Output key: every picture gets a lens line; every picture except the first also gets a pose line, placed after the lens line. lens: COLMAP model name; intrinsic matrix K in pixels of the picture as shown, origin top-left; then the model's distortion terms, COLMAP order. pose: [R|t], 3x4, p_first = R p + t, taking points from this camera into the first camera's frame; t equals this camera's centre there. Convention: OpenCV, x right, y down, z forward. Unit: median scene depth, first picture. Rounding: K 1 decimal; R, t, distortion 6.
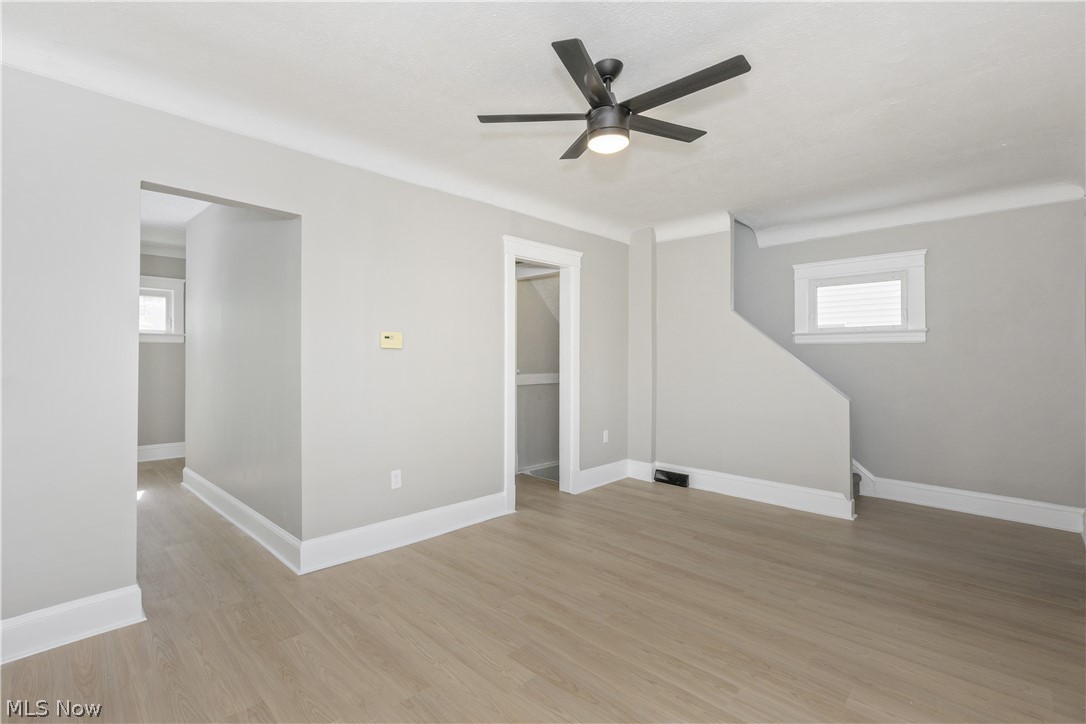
lens RADIAL K [[497.3, 0, 538.7], [0, 497.3, 347.4], [0, 0, 1]] dist [-0.000860, -0.000281]
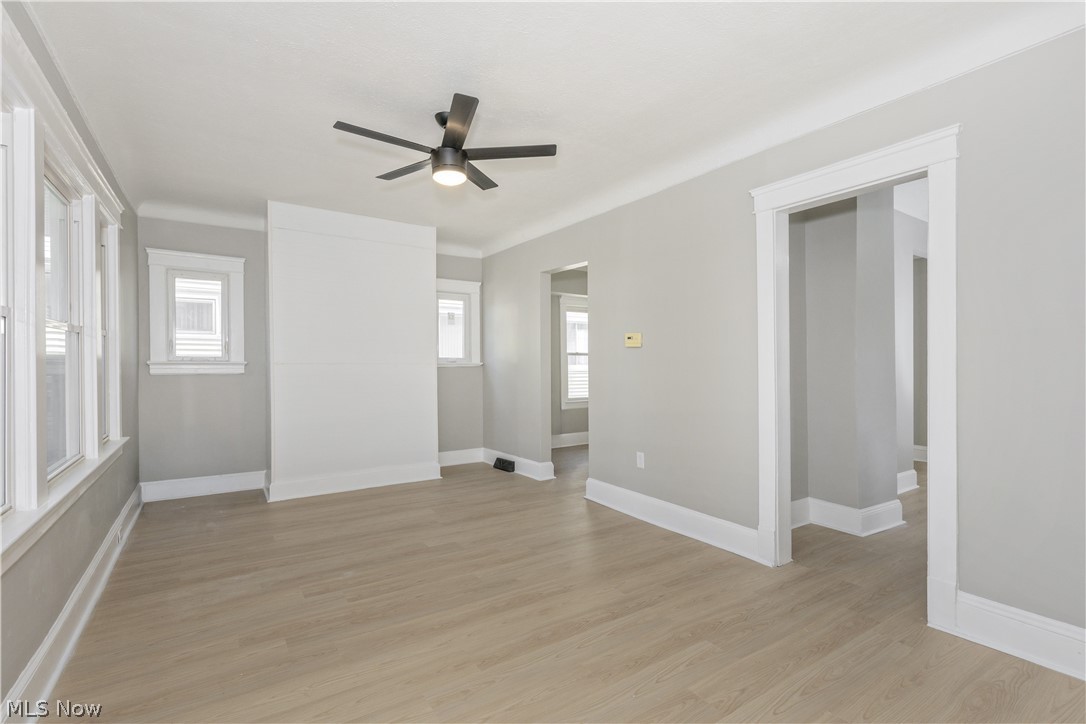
lens RADIAL K [[513.8, 0, 538.4], [0, 513.8, 365.4], [0, 0, 1]] dist [-0.002749, -0.000738]
pose [[-0.232026, 0.001645, -0.972708, 0.987129], [0.016671, 0.999858, -0.002285, 0.046658], [0.972567, -0.016746, -0.232021, 1.114718]]
